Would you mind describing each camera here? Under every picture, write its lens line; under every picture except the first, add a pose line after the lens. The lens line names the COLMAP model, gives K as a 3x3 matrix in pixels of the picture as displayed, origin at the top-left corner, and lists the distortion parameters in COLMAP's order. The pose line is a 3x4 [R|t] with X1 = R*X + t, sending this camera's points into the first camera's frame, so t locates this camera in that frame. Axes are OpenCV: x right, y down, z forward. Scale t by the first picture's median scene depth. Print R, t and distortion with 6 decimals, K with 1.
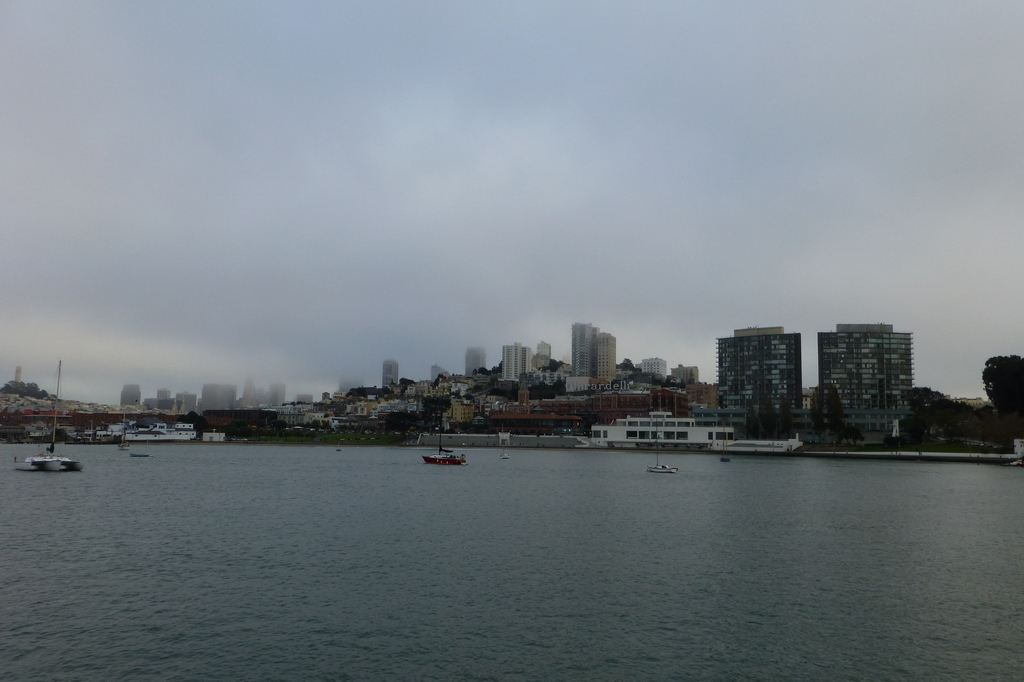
lens RADIAL K [[877.7, 0, 491.7], [0, 877.7, 336.8], [0, 0, 1]] dist [0.065130, -0.006263]
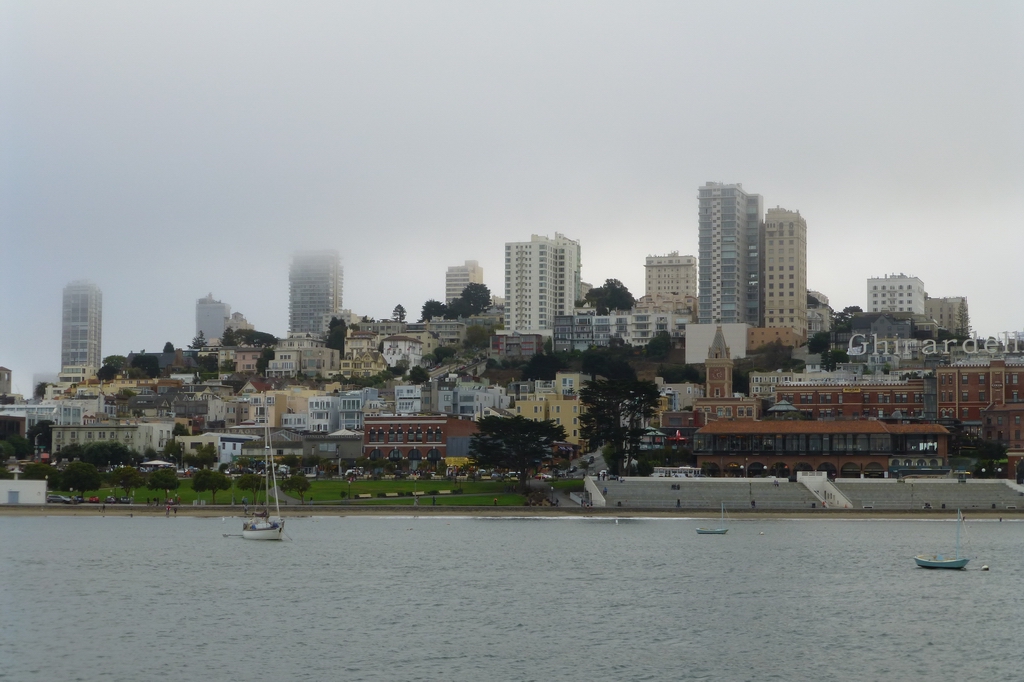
lens RADIAL K [[2149.2, 0, 472.9], [0, 2149.2, 358.6], [0, 0, 1]] dist [0.222150, 0.000000]
pose [[0.992262, -0.004605, 0.124079, -0.225982], [-0.002509, 0.998365, 0.057114, 0.013080], [-0.124139, -0.056983, 0.990627, 0.148503]]
